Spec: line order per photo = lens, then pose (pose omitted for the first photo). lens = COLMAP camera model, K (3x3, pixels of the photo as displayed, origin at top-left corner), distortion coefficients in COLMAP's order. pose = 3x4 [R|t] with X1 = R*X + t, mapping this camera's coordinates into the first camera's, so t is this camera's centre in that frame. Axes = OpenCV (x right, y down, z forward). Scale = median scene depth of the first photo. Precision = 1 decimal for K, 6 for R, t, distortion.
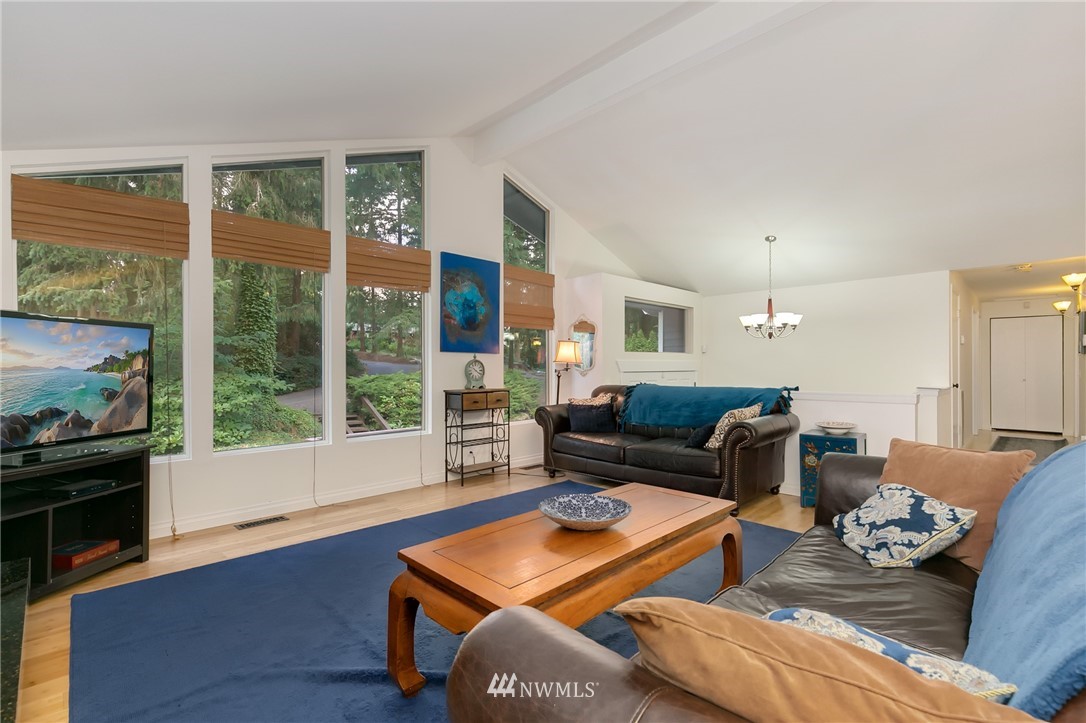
lens RADIAL K [[519.1, 0, 543.0], [0, 519.1, 361.5], [0, 0, 1]] dist [-0.017273, -0.000476]
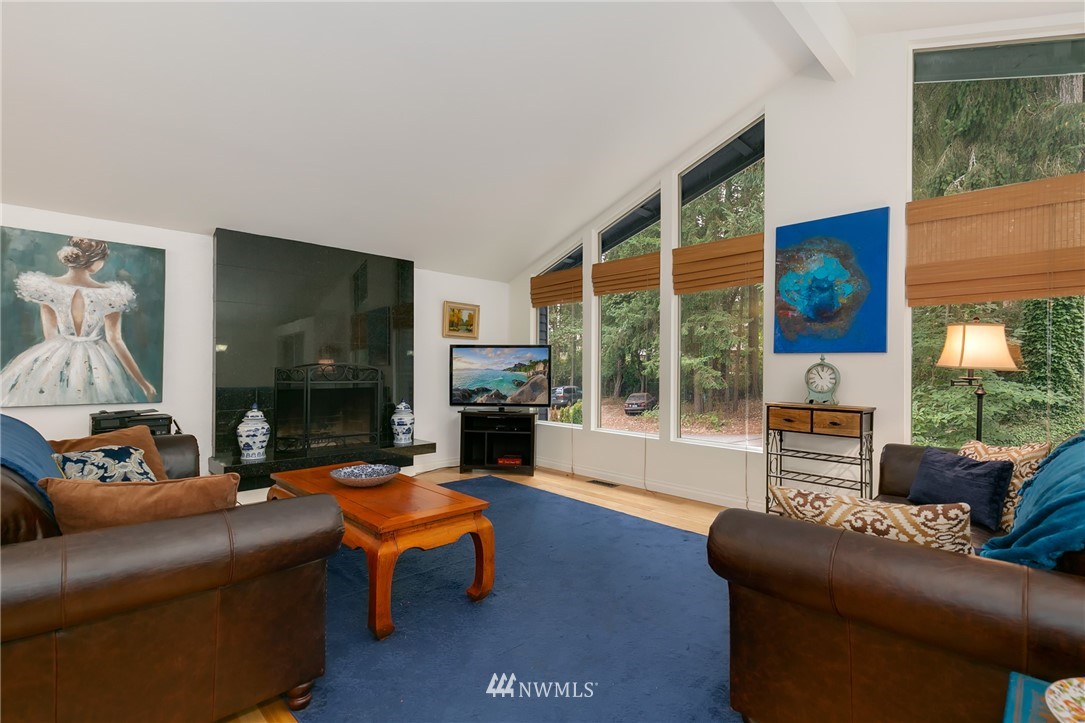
lens RADIAL K [[494.5, 0, 537.8], [0, 494.5, 368.2], [0, 0, 1]] dist [0.000509, -0.000175]
pose [[-0.044857, 0.004173, -0.998985, 0.906959], [0.002929, 0.999988, 0.004045, 0.000035], [0.998989, -0.002745, -0.044869, 1.037543]]
